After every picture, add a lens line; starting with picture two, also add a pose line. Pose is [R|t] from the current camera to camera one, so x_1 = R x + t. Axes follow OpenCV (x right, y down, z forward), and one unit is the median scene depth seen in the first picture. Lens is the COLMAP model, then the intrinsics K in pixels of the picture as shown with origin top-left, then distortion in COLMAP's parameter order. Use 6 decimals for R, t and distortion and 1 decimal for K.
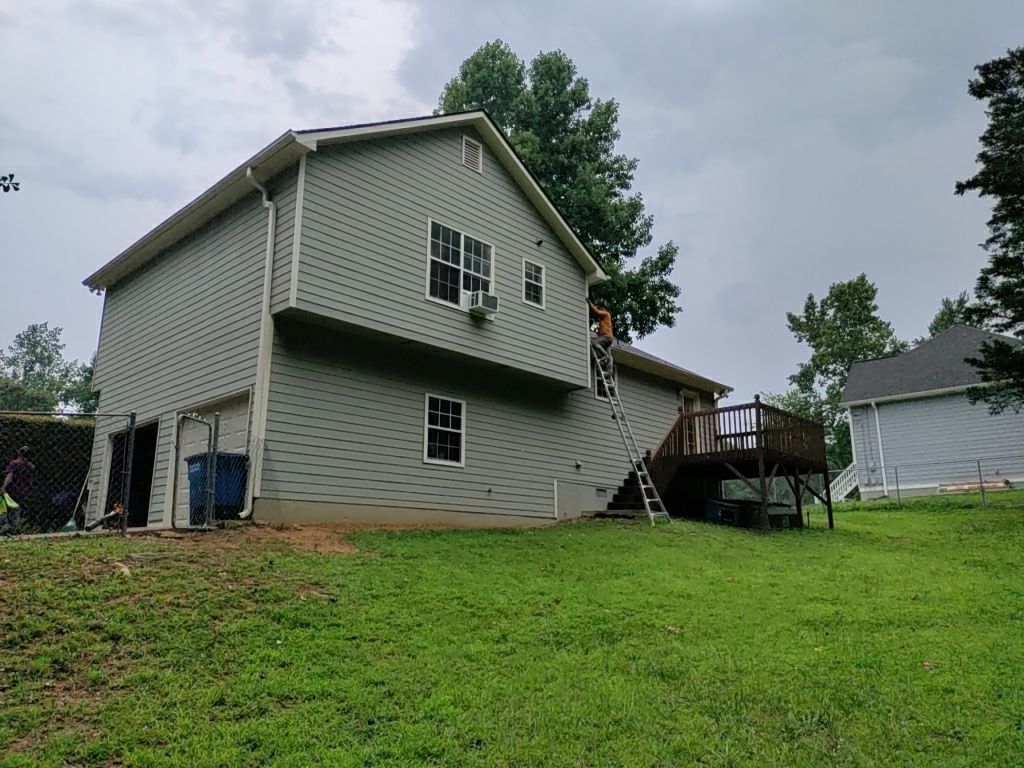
lens RADIAL K [[764.2, 0, 511.9], [0, 764.2, 387.8], [0, 0, 1]] dist [-0.006850, -0.010103]
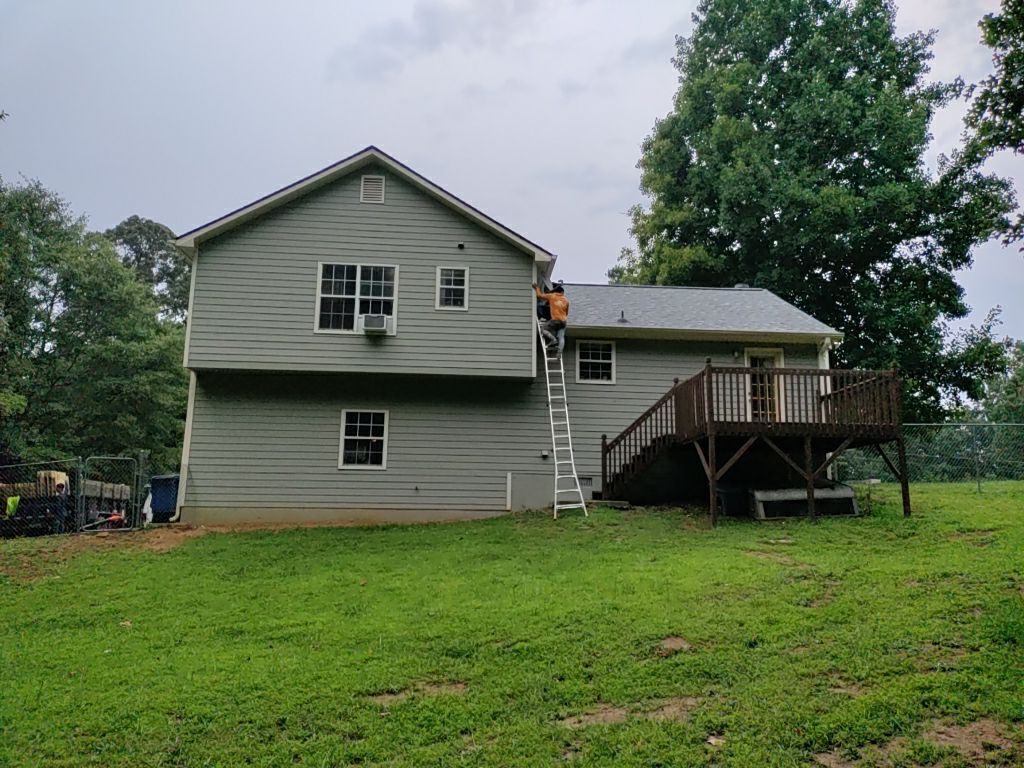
lens RADIAL K [[764.2, 0, 512.1], [0, 764.2, 382.3], [0, 0, 1]] dist [-0.006850, -0.010103]
pose [[0.746763, -0.117373, -0.654652, 0.828546], [0.142820, 0.989642, -0.014519, 0.019348], [0.649575, -0.082656, 0.755791, 0.277155]]
